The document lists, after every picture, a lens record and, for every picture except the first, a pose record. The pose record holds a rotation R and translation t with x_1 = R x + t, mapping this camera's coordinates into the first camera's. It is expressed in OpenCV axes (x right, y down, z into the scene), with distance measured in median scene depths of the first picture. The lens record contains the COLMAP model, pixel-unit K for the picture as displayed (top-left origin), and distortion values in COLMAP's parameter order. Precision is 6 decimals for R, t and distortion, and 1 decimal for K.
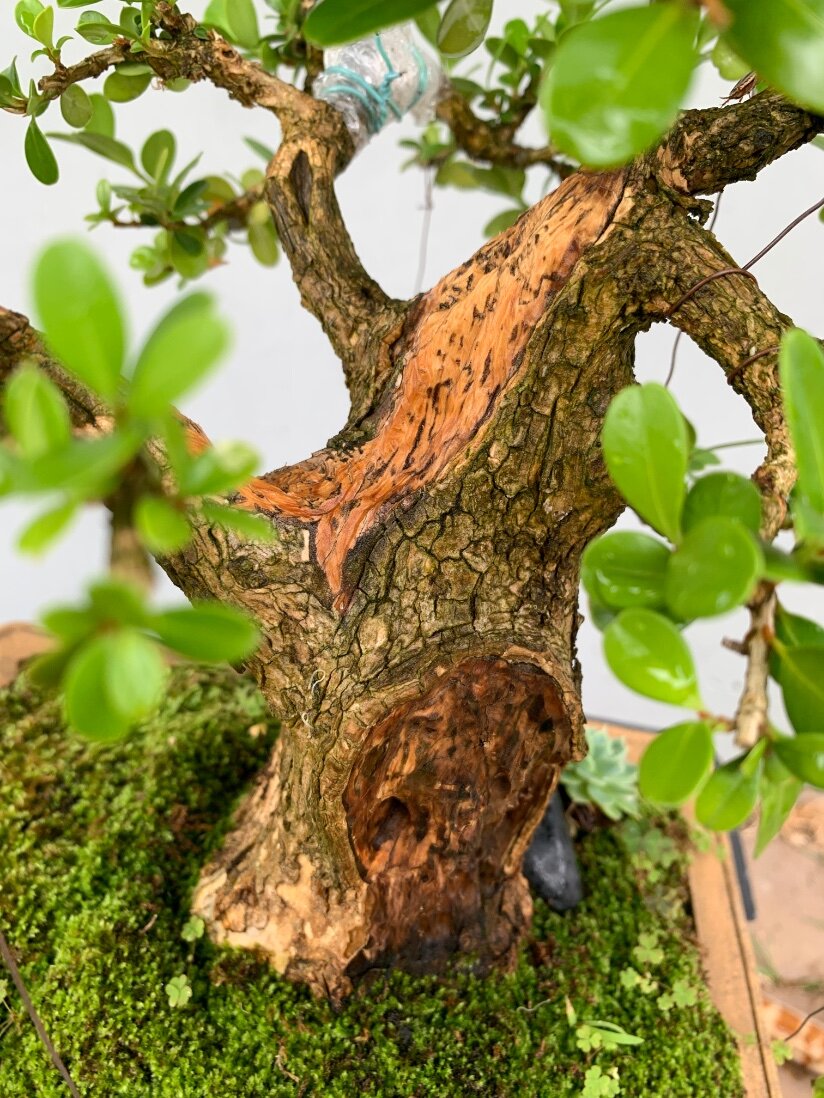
lens RADIAL K [[842.5, 0, 410.6], [0, 842.5, 547.5], [0, 0, 1]] dist [0.001995, 0.000089]
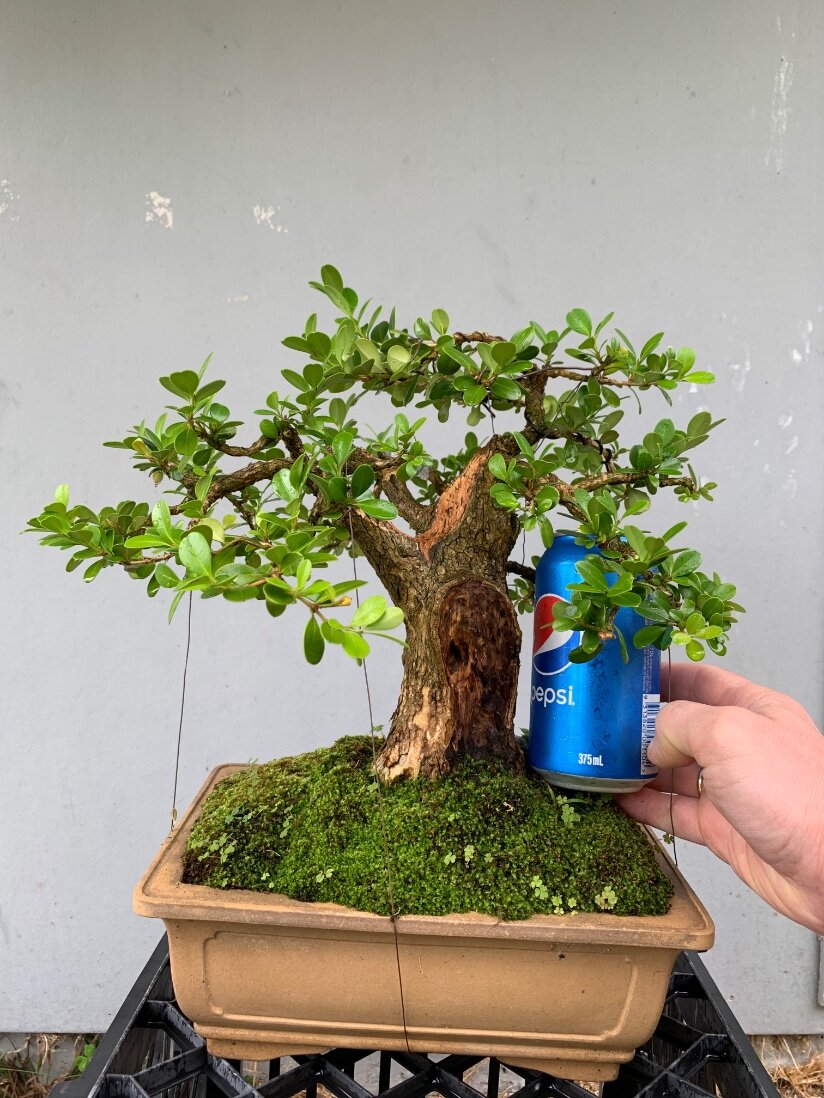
lens RADIAL K [[842.5, 0, 412.5], [0, 842.5, 549.3], [0, 0, 1]] dist [0.001995, 0.000089]
pose [[0.990657, -0.112680, 0.076828, -0.371822], [0.136368, 0.825696, -0.547385, 1.697682], [-0.001757, 0.552747, 0.833347, -1.648936]]
